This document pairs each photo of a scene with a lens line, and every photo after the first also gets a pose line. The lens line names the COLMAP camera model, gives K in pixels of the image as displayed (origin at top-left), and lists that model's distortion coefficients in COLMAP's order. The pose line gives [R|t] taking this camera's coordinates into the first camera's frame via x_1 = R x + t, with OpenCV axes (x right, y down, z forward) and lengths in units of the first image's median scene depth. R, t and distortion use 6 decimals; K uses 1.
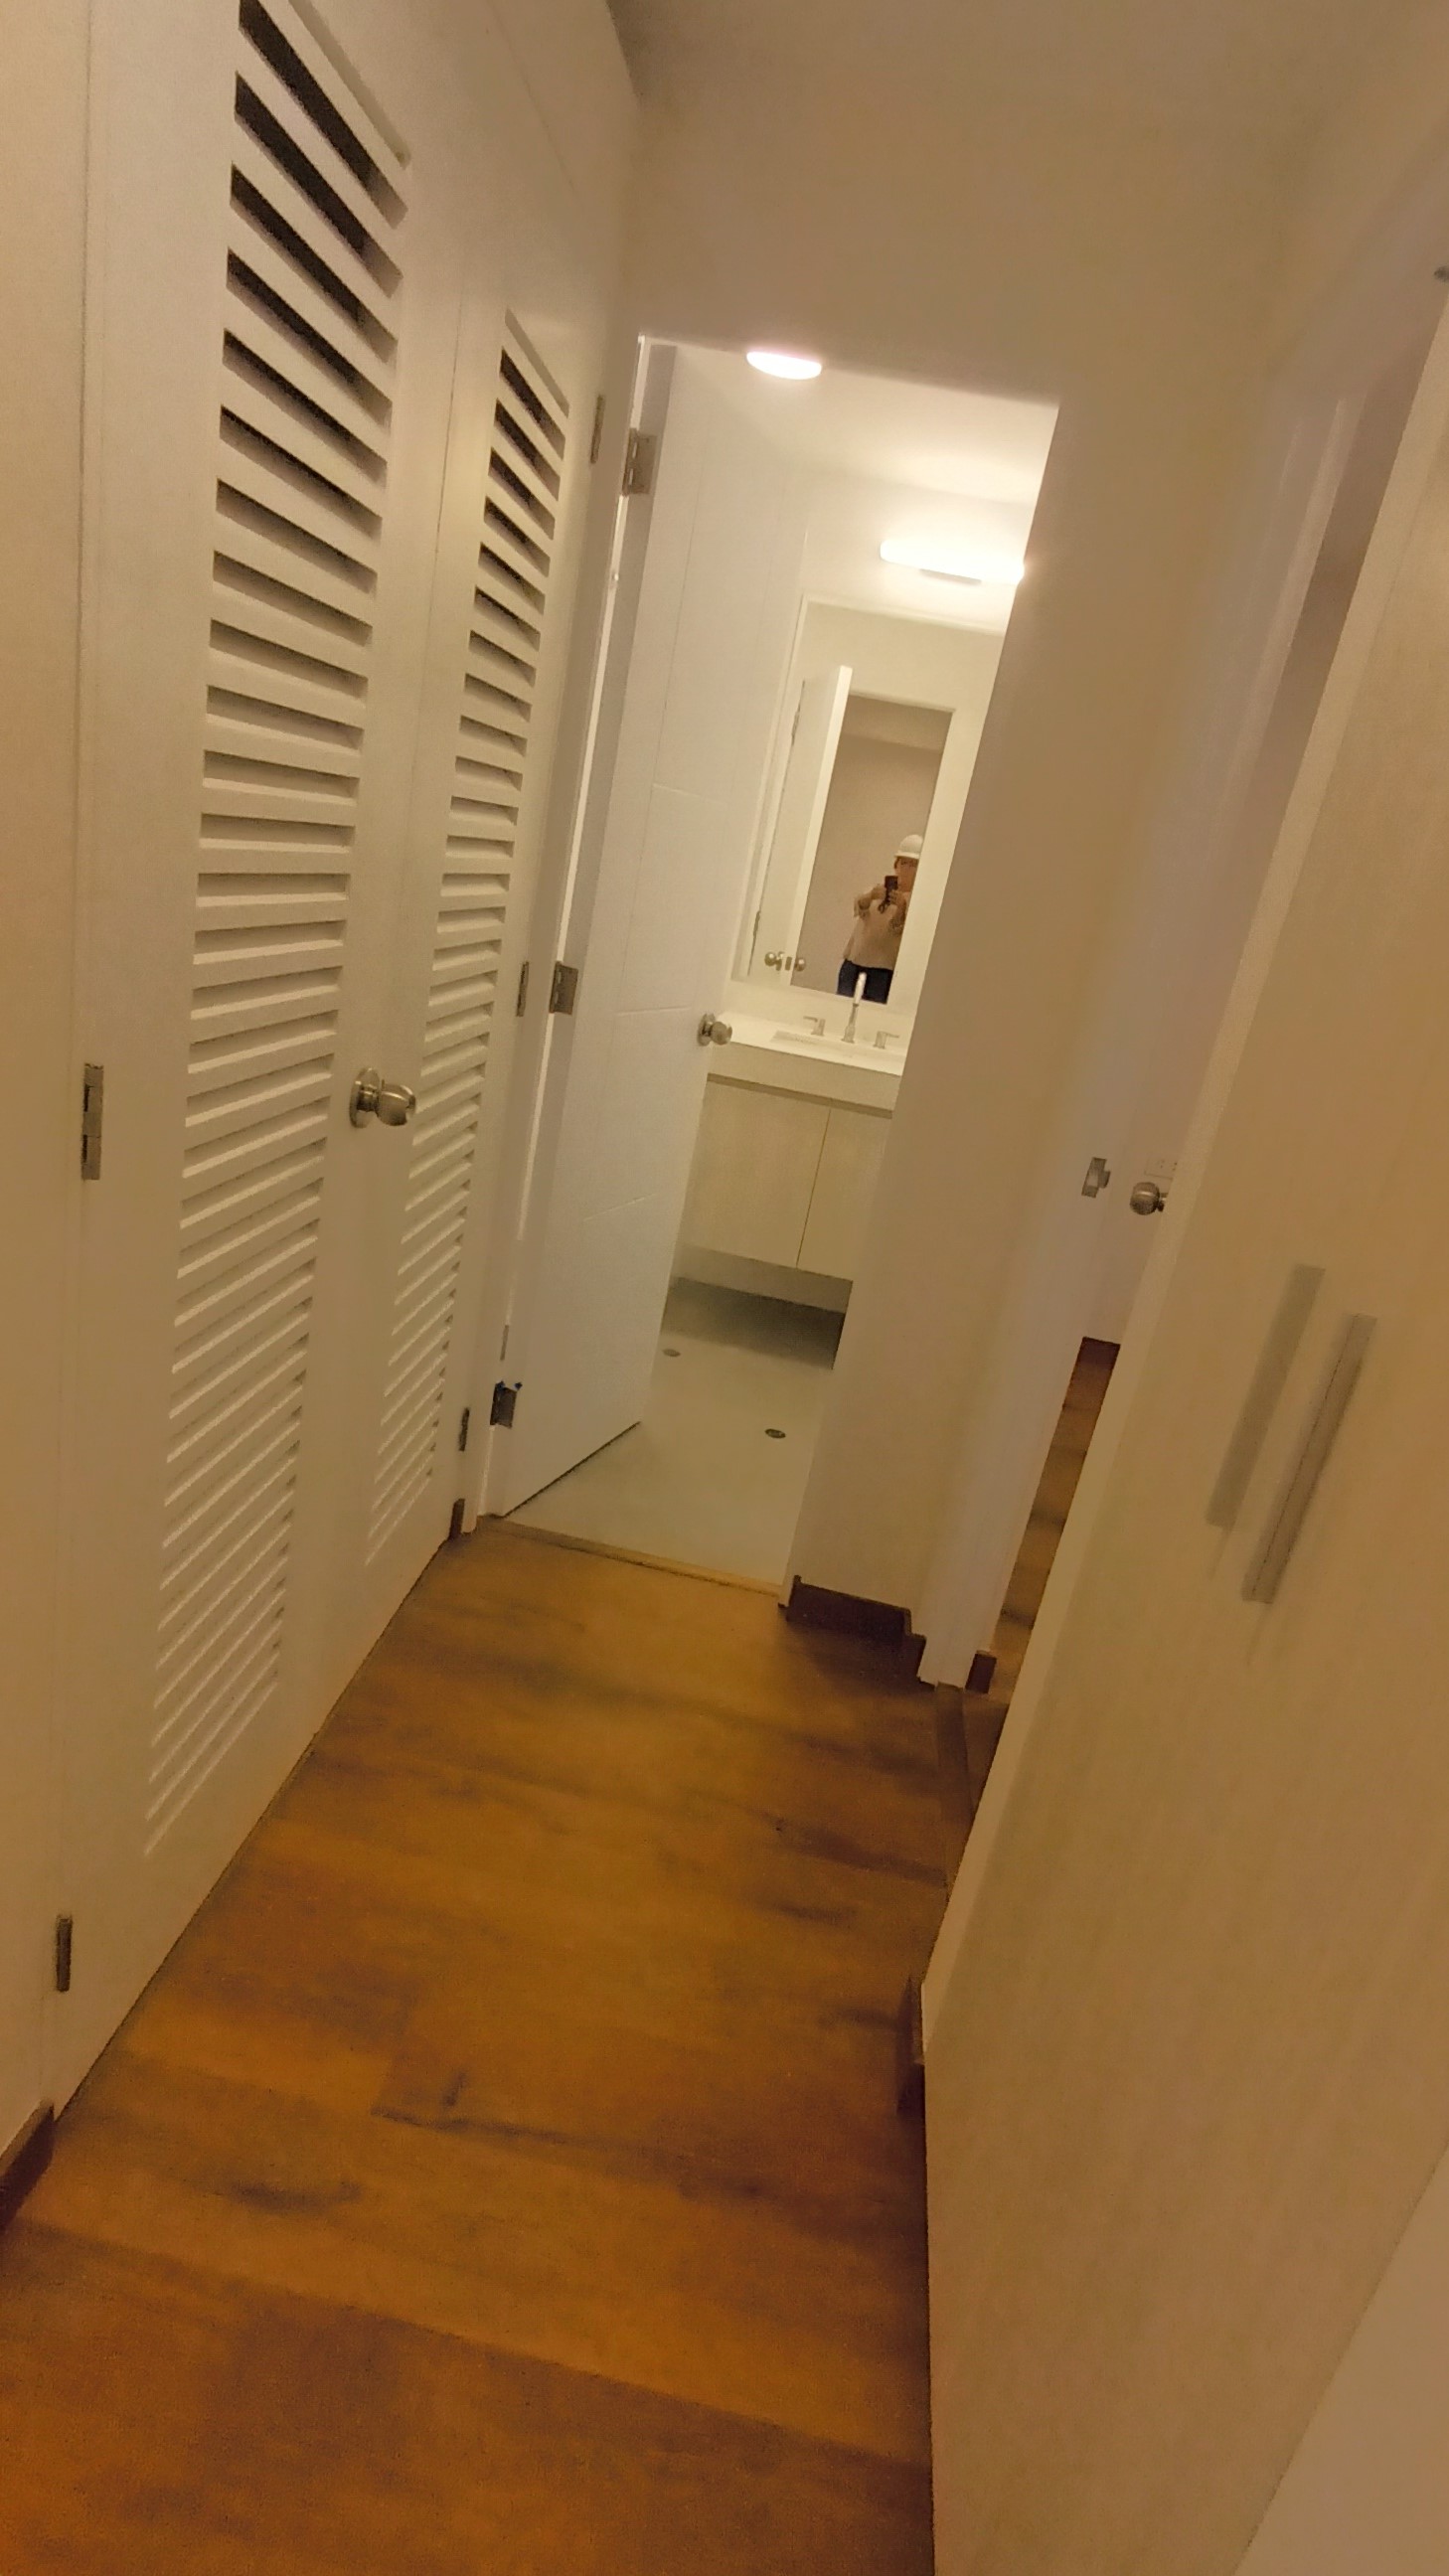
lens RADIAL K [[1280.1, 0, 724.5], [0, 1280.1, 1288.0], [0, 0, 1]] dist [-0.002153, 0.000633]
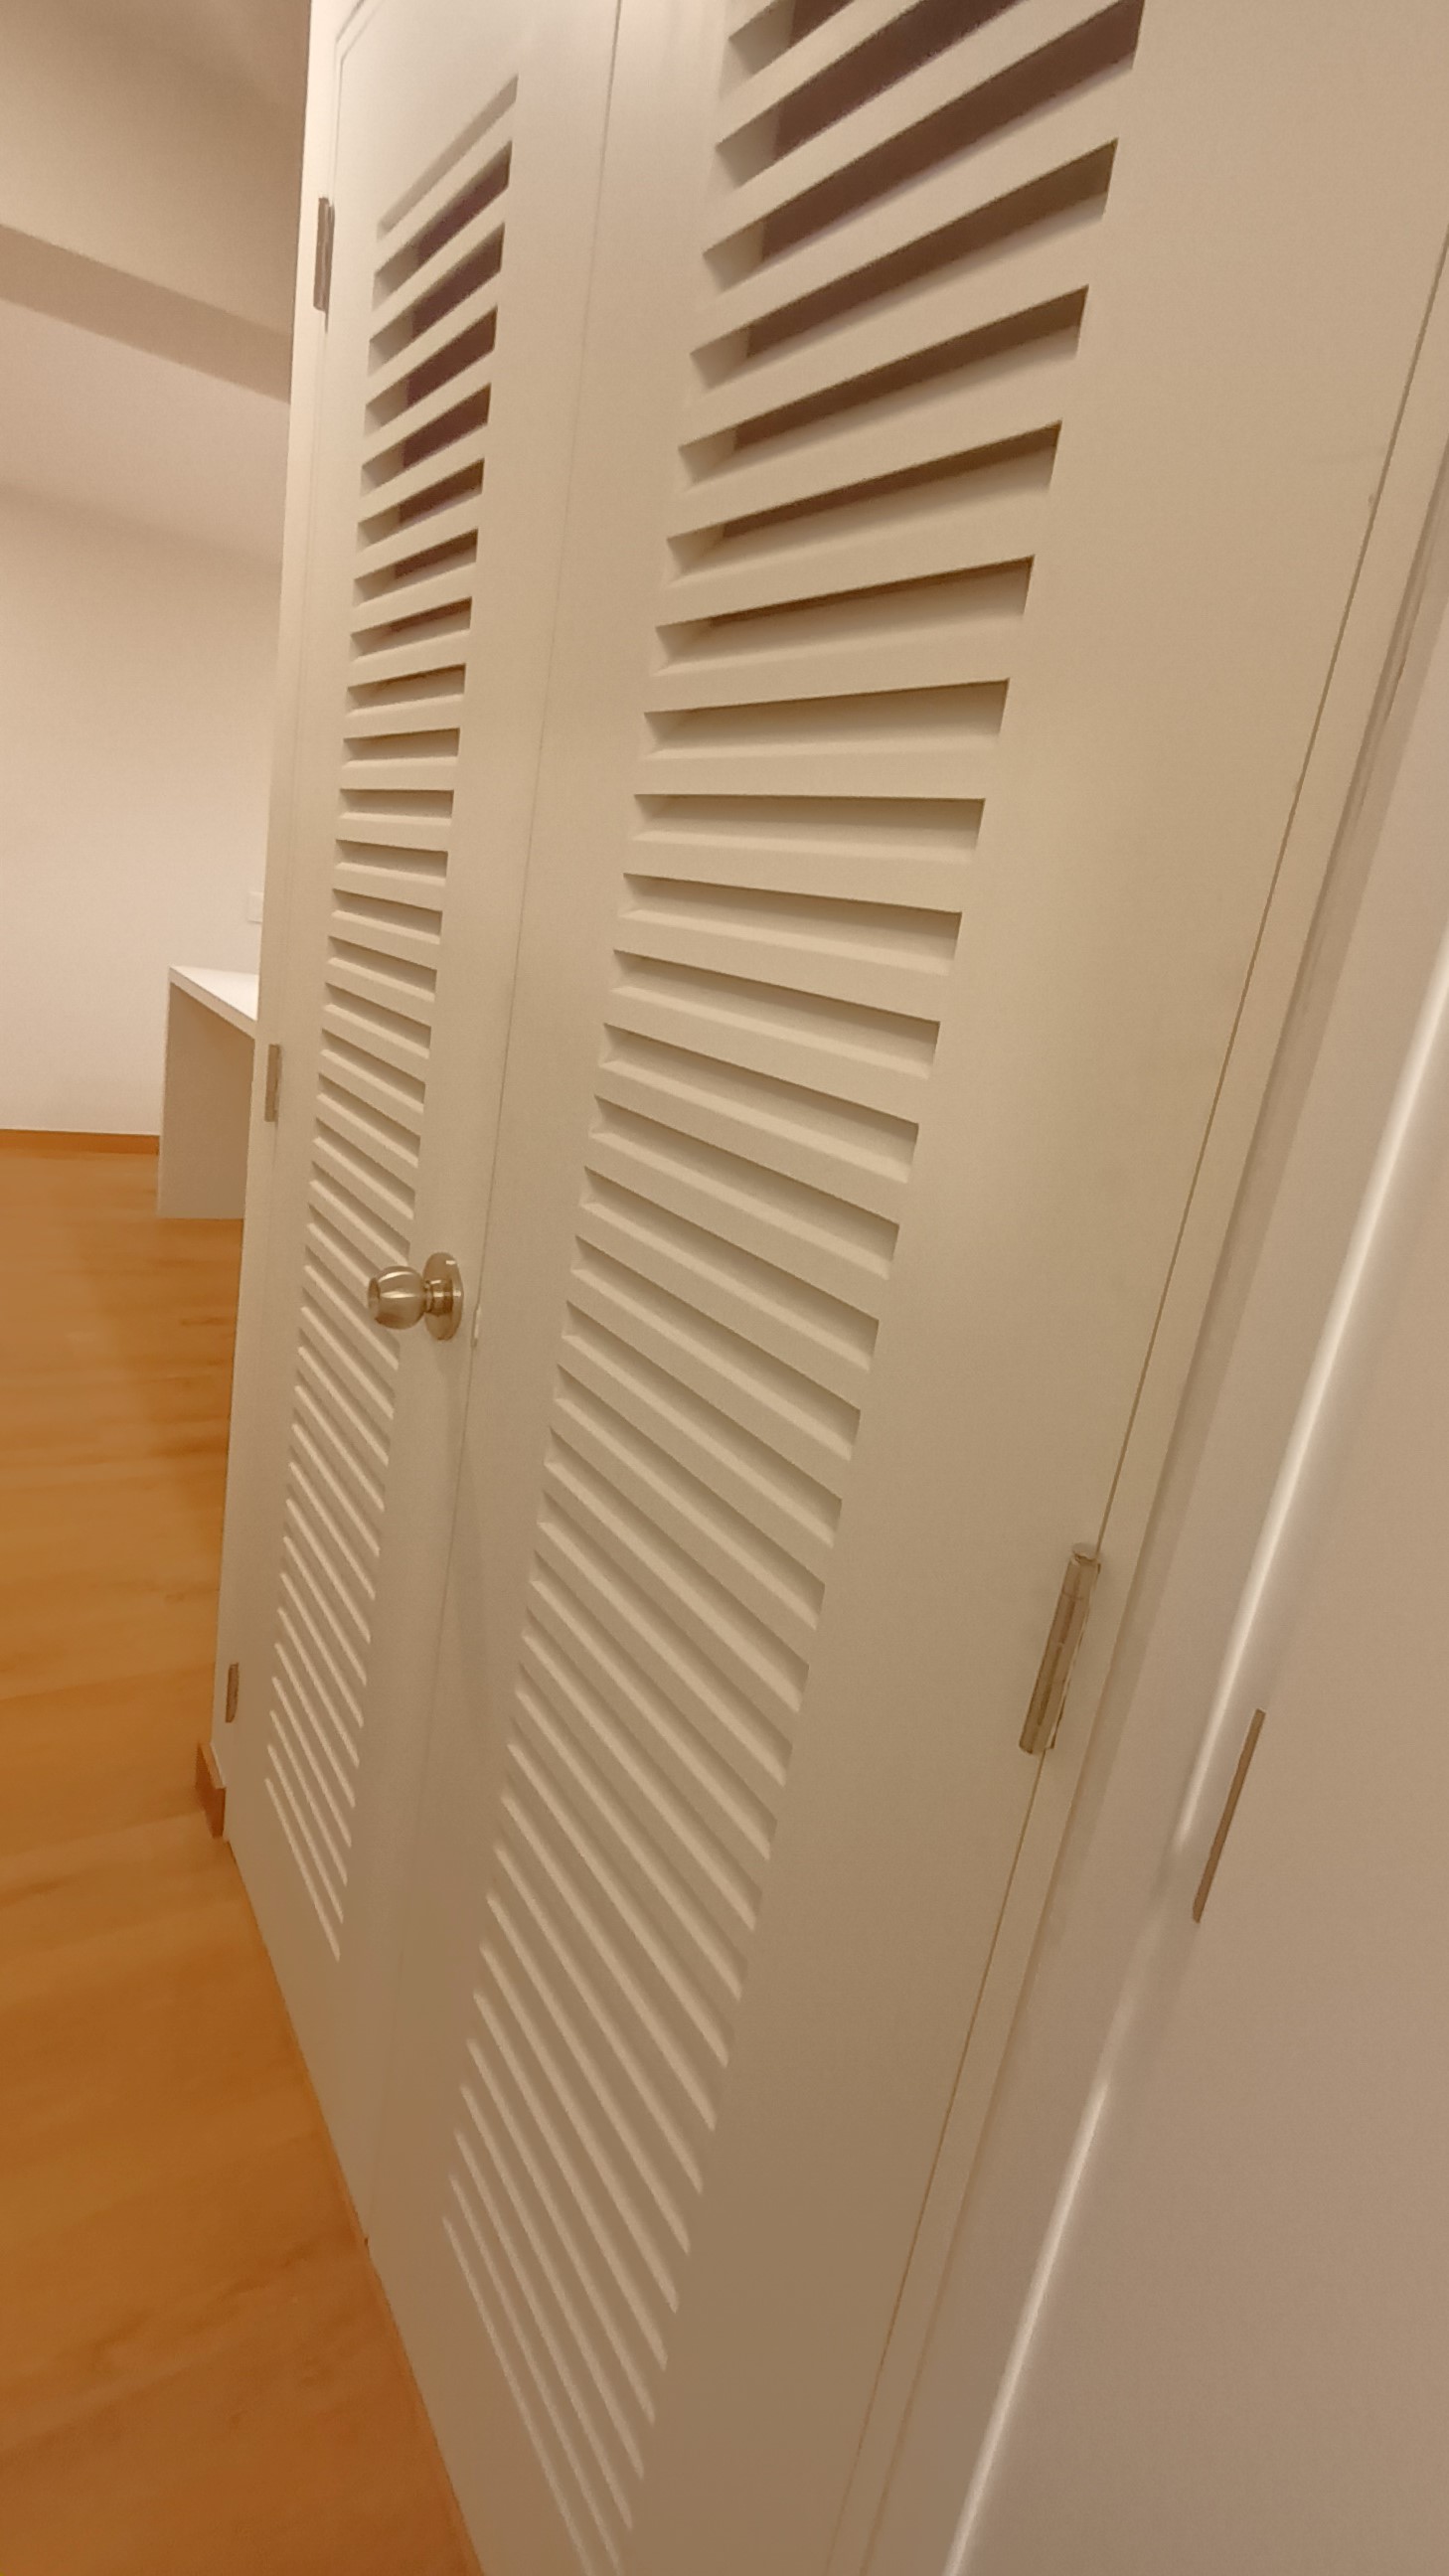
lens RADIAL K [[1280.1, 0, 724.5], [0, 1280.1, 1288.0], [0, 0, 1]] dist [-0.002153, 0.000633]
pose [[-0.721964, -0.111899, -0.682822, 0.063405], [-0.478662, 0.793374, 0.376084, -0.423706], [0.499650, 0.598361, -0.626350, 1.316471]]
